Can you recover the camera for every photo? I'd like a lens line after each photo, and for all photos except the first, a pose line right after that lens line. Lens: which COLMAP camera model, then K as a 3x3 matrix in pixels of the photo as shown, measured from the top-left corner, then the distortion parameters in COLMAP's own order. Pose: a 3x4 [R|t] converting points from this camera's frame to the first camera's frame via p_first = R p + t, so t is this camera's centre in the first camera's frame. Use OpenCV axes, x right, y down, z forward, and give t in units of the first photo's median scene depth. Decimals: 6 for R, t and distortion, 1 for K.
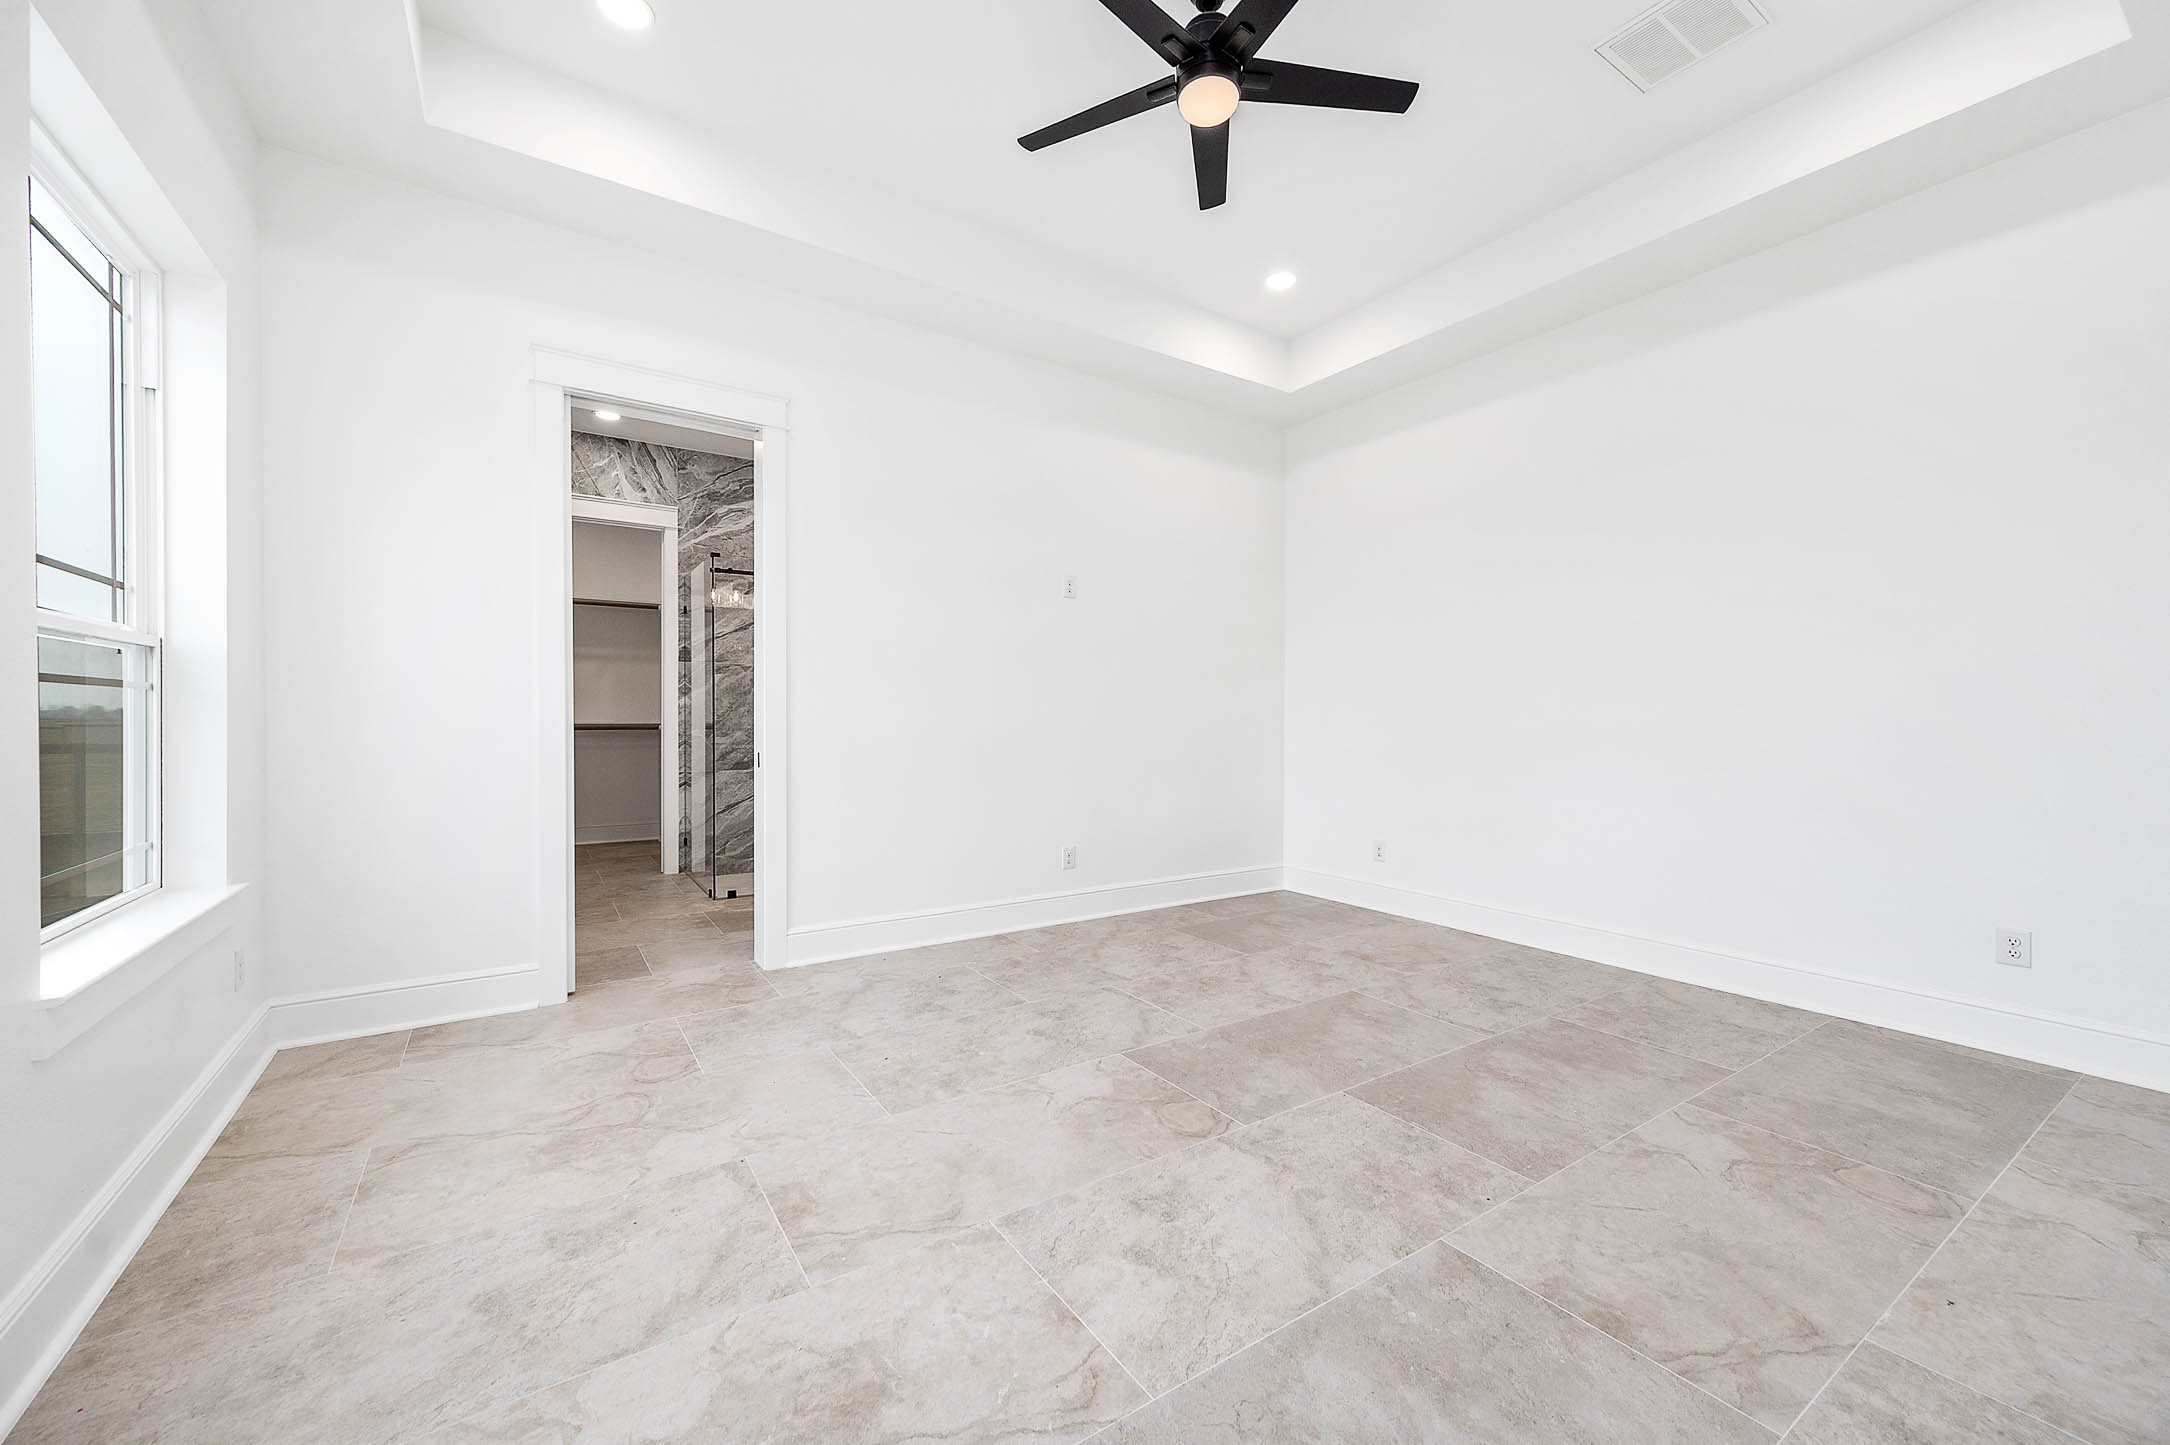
lens RADIAL K [[853.3, 0, 1094.2], [0, 853.3, 718.0], [0, 0, 1]] dist [0.011287, 0.000216]
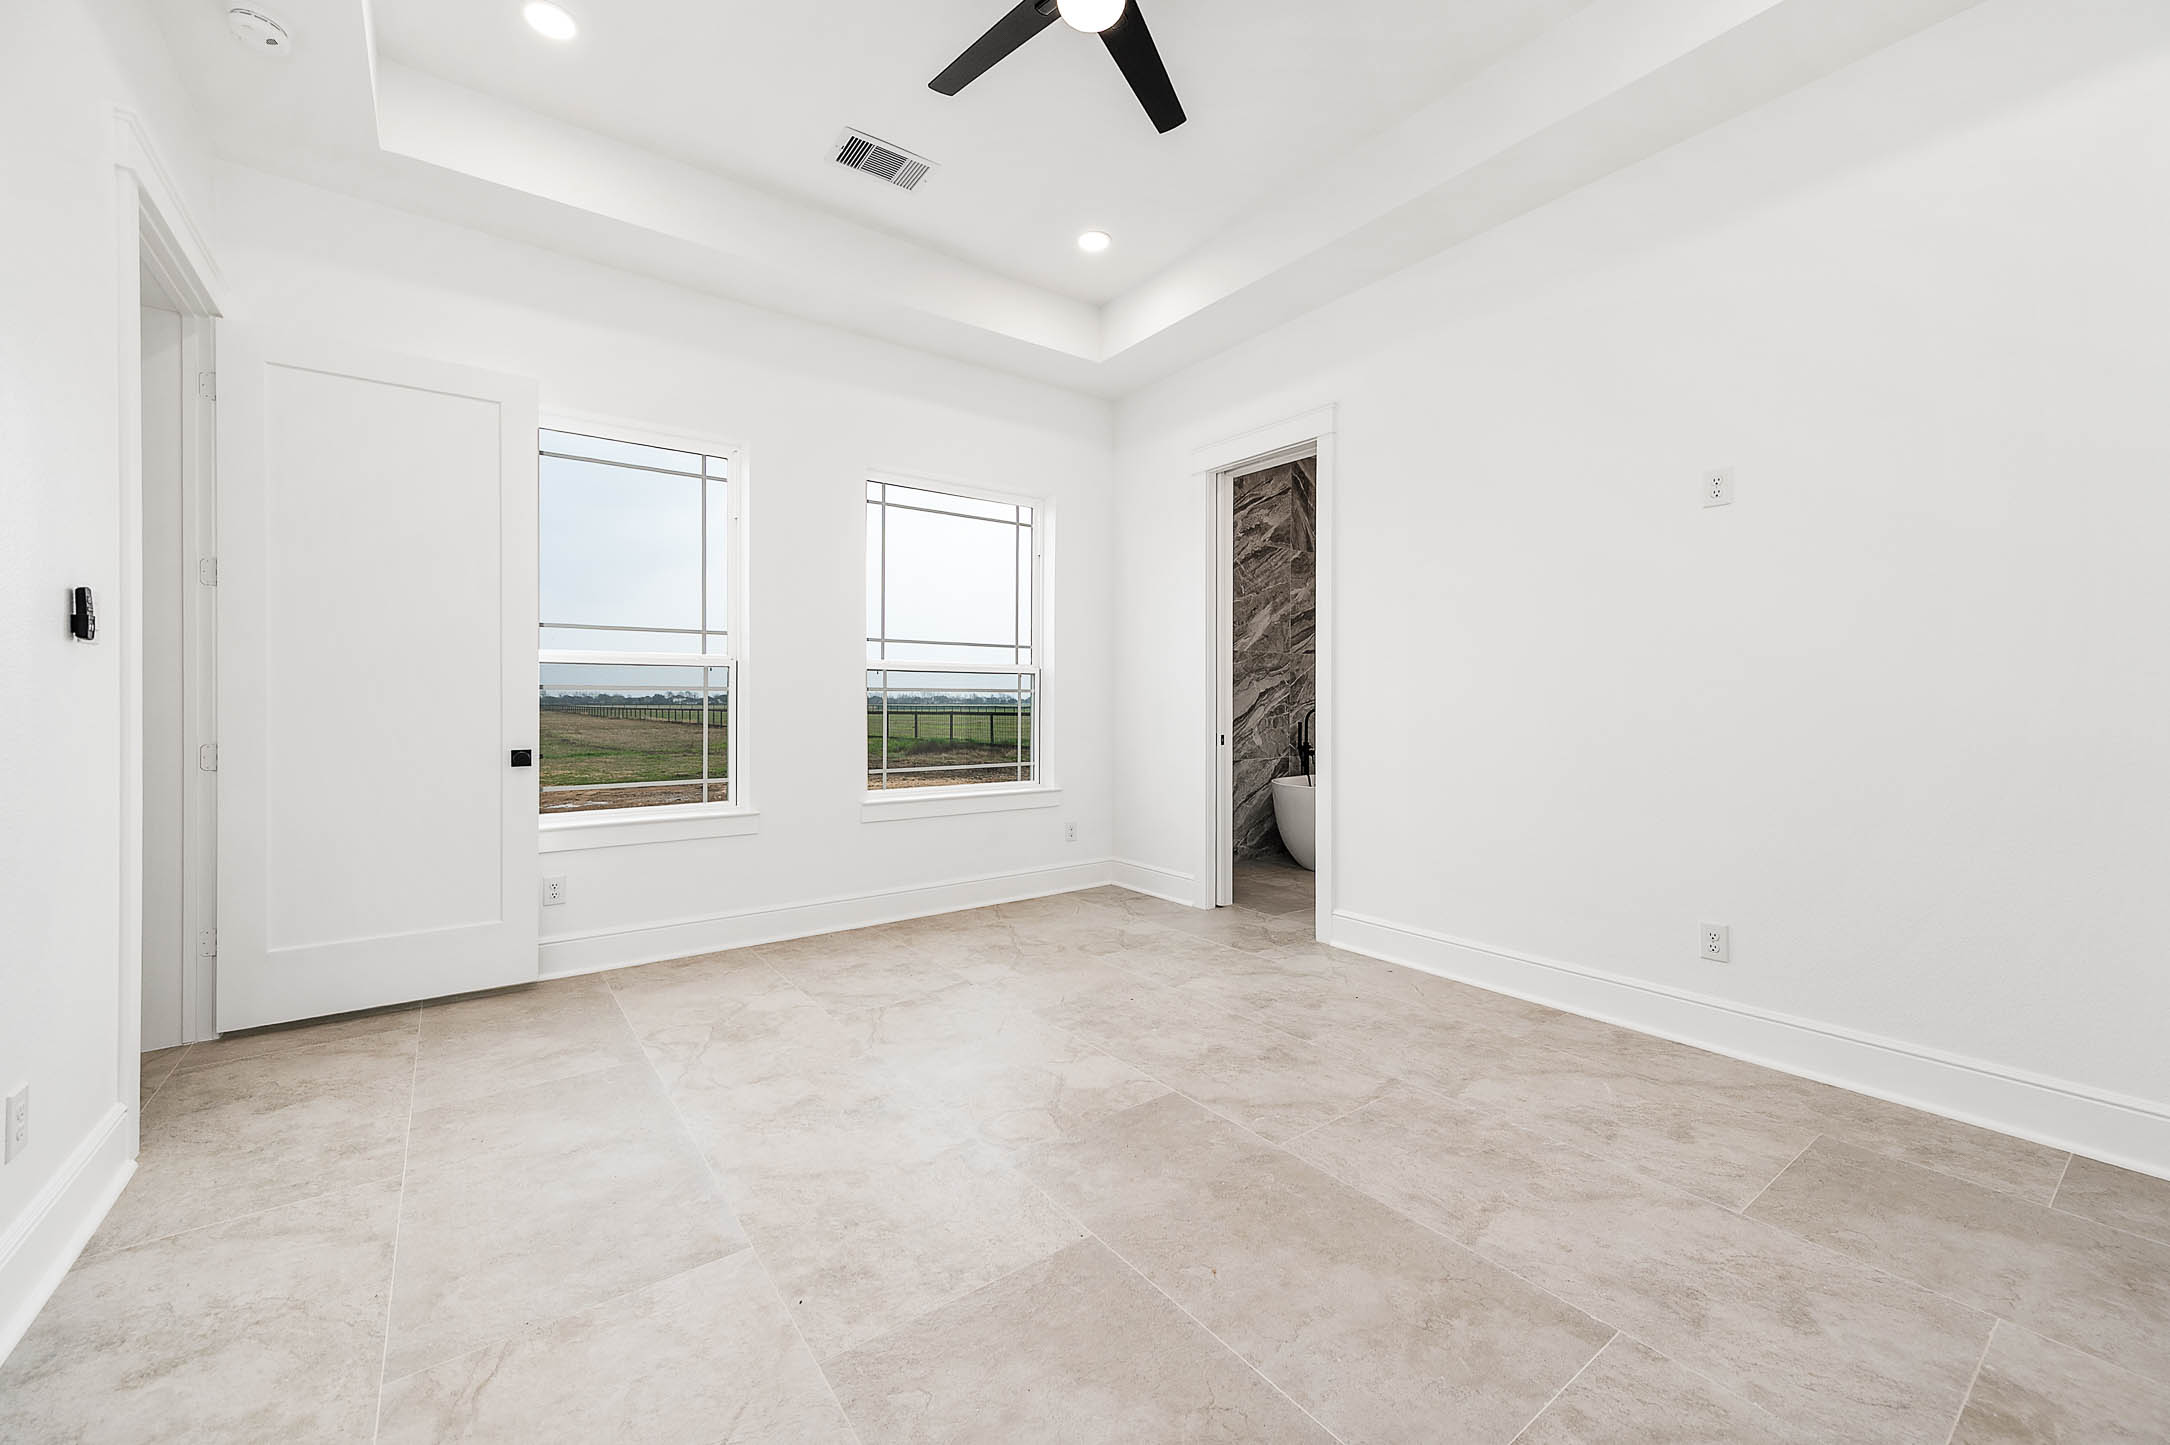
lens RADIAL K [[853.3, 0, 1085.6], [0, 853.3, 709.4], [0, 0, 1]] dist [0.011287, 0.000216]
pose [[0.036473, 0.004738, -0.999323, 0.859050], [0.000293, 0.999989, 0.004752, -0.004444], [0.999335, -0.000466, 0.036471, 0.831417]]
